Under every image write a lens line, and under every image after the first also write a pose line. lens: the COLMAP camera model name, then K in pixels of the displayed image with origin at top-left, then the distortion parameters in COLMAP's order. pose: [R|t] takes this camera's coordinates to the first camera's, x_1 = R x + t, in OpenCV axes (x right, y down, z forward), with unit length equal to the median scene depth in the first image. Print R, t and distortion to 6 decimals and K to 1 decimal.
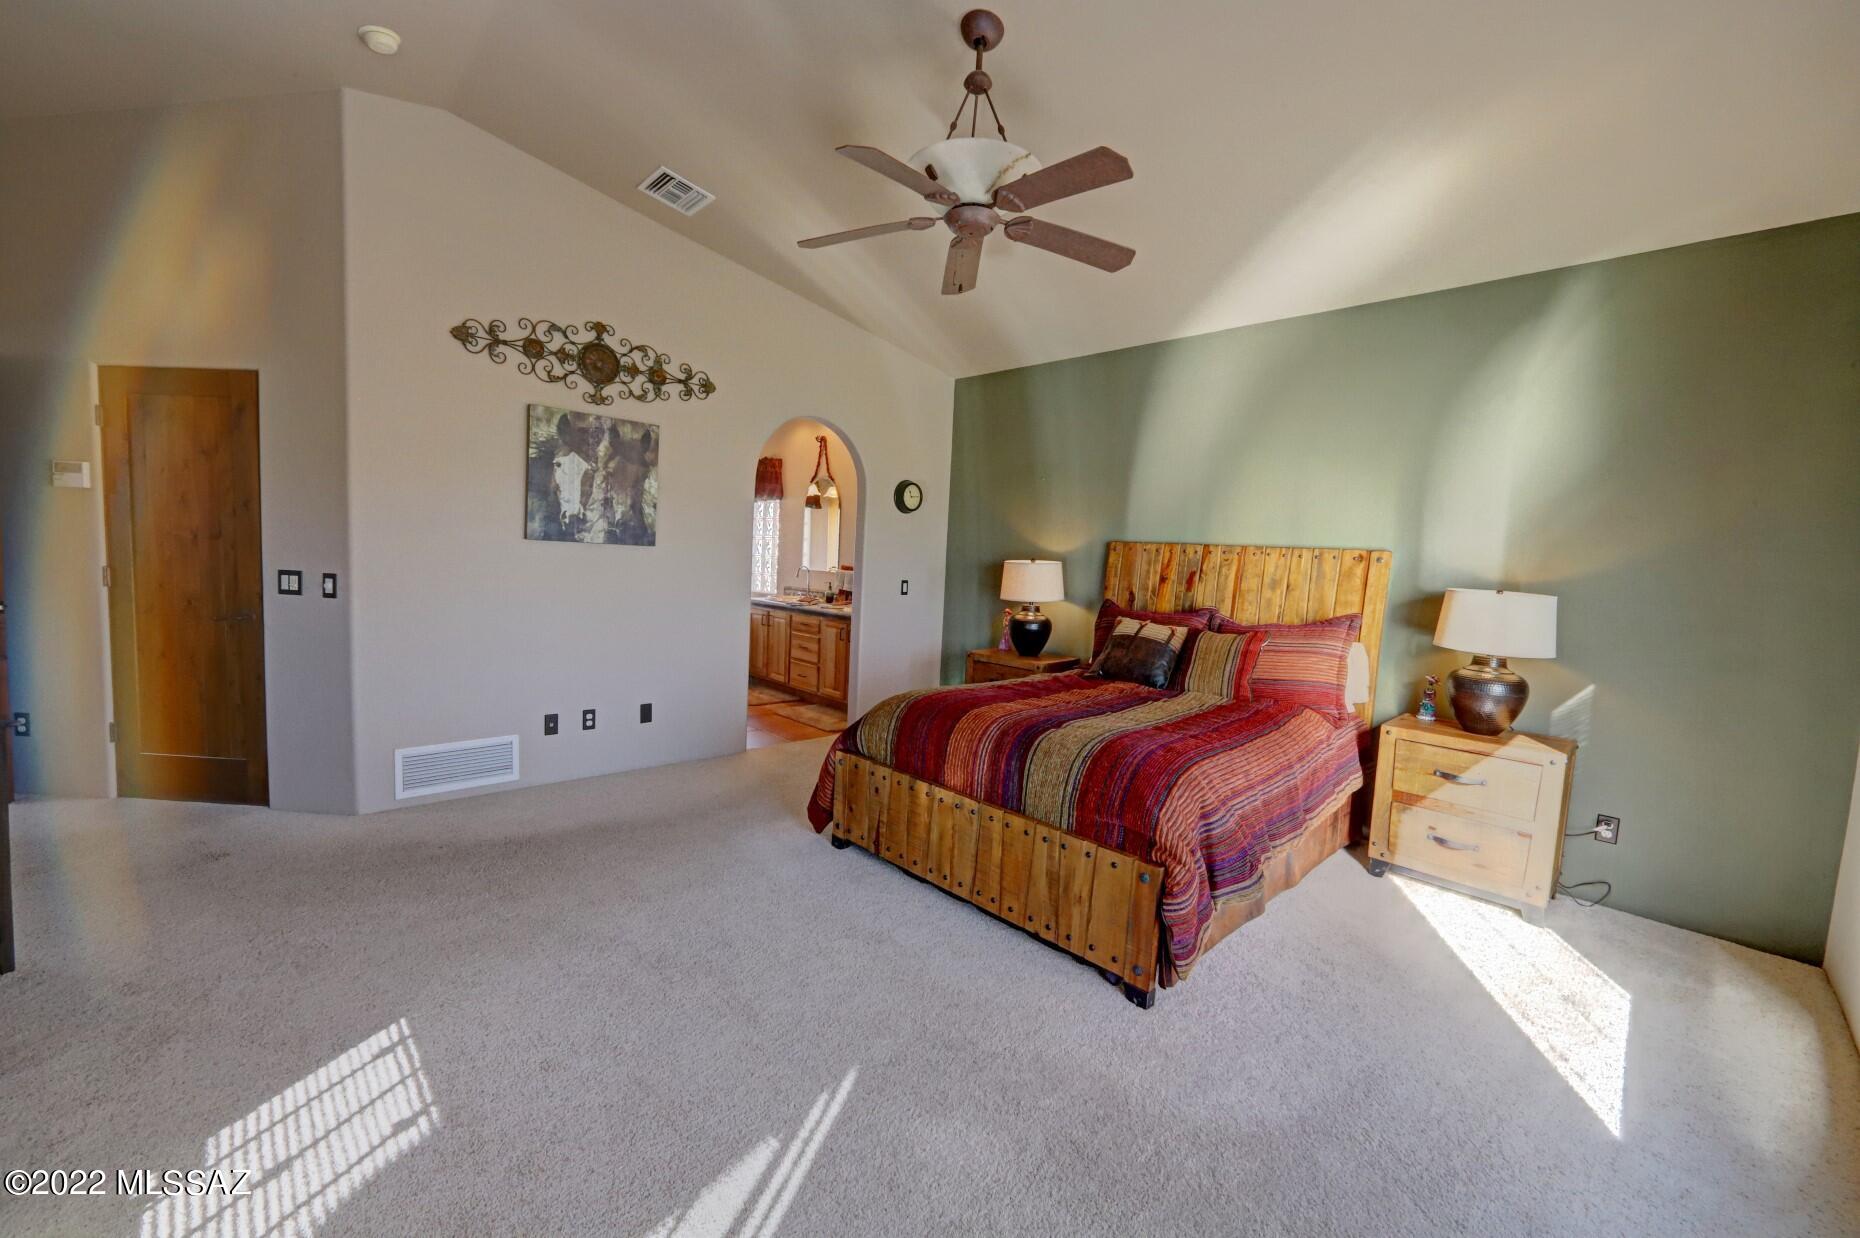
lens RADIAL K [[746.1, 0, 928.9], [0, 746.1, 614.3], [0, 0, 1]] dist [-0.035717, 0.008306]
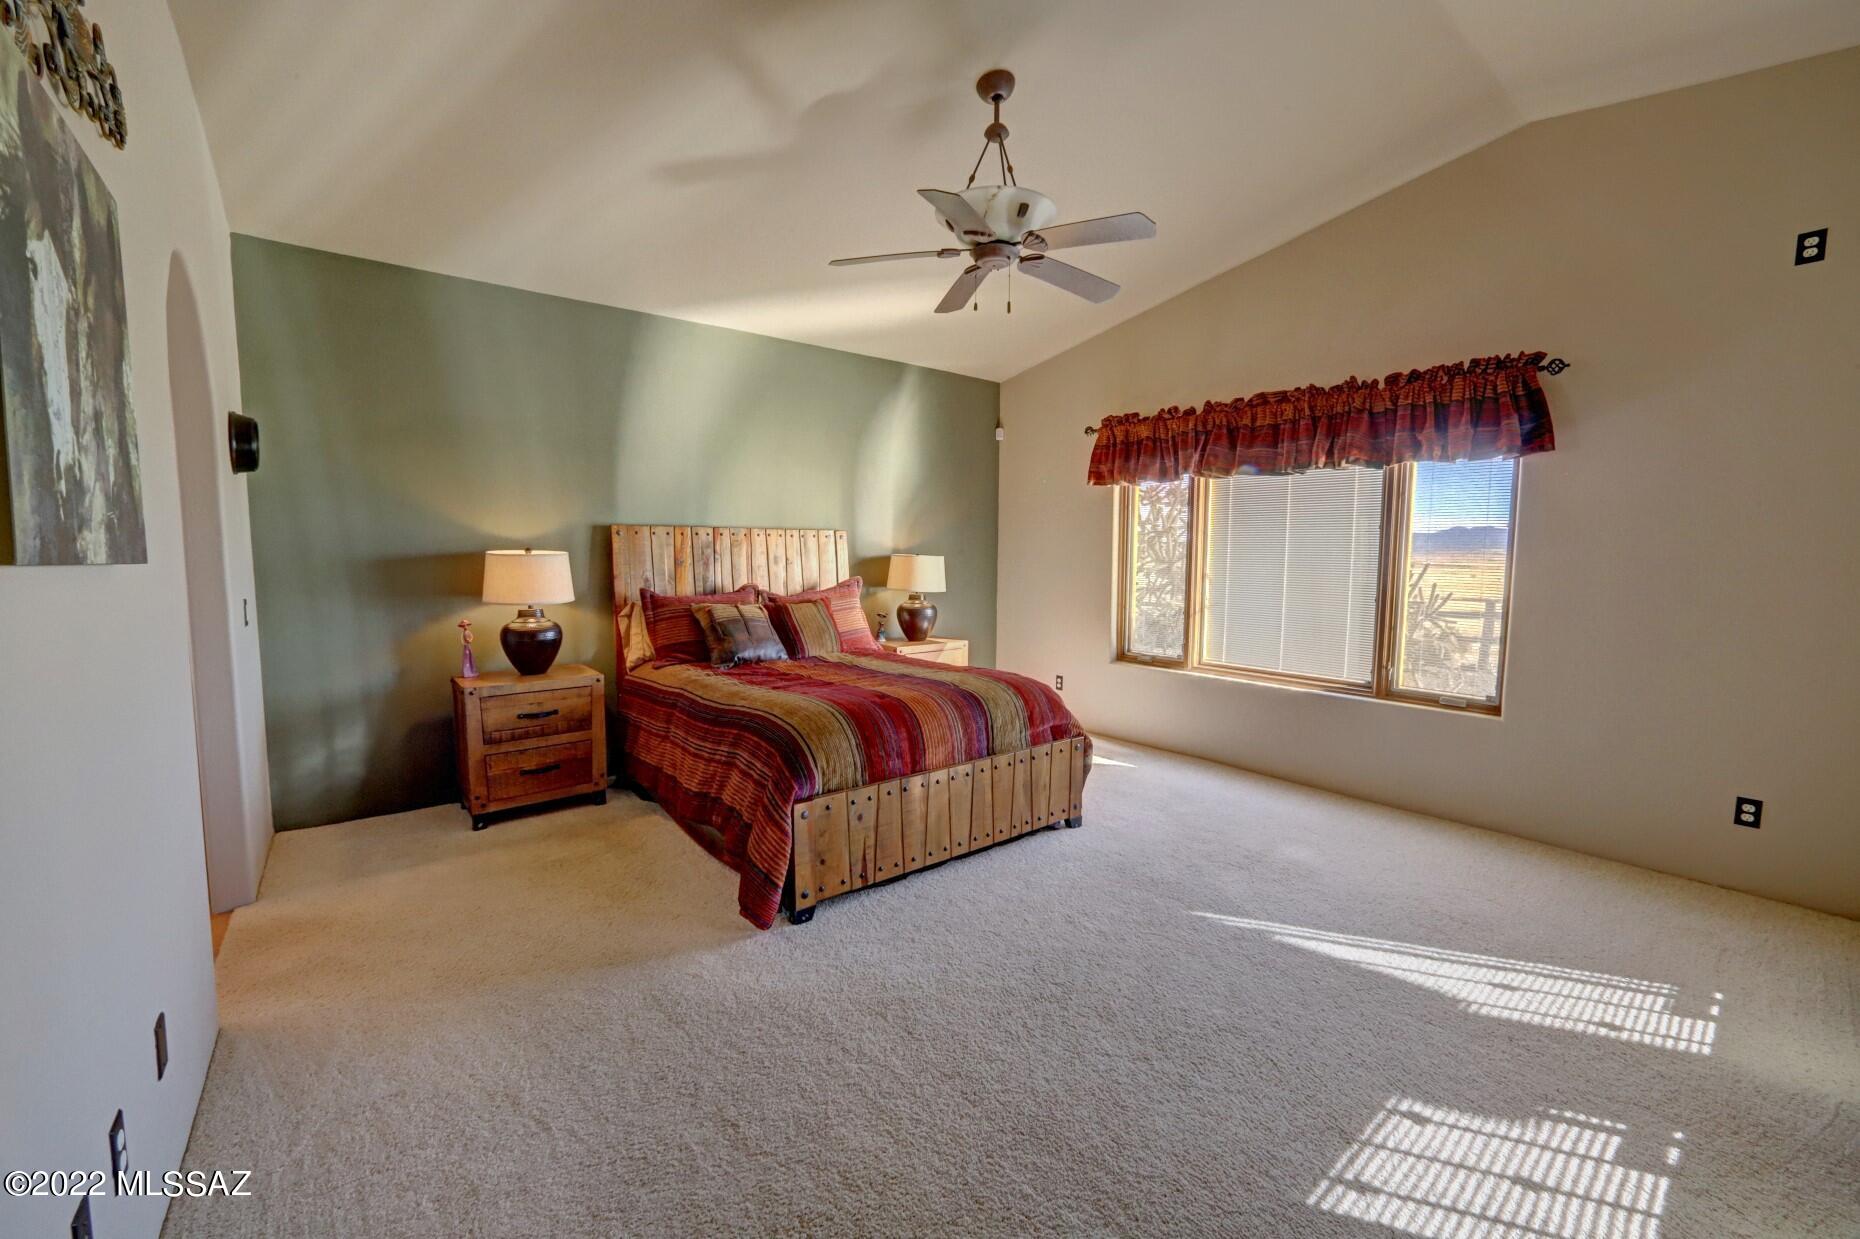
lens RADIAL K [[746.1, 0, 928.9], [0, 746.1, 614.8], [0, 0, 1]] dist [-0.035717, 0.008306]
pose [[0.074154, -0.134394, 0.988149, -1.160392], [0.078963, 0.988558, 0.128524, -0.141576], [-0.994116, 0.068496, 0.083918, 1.056284]]
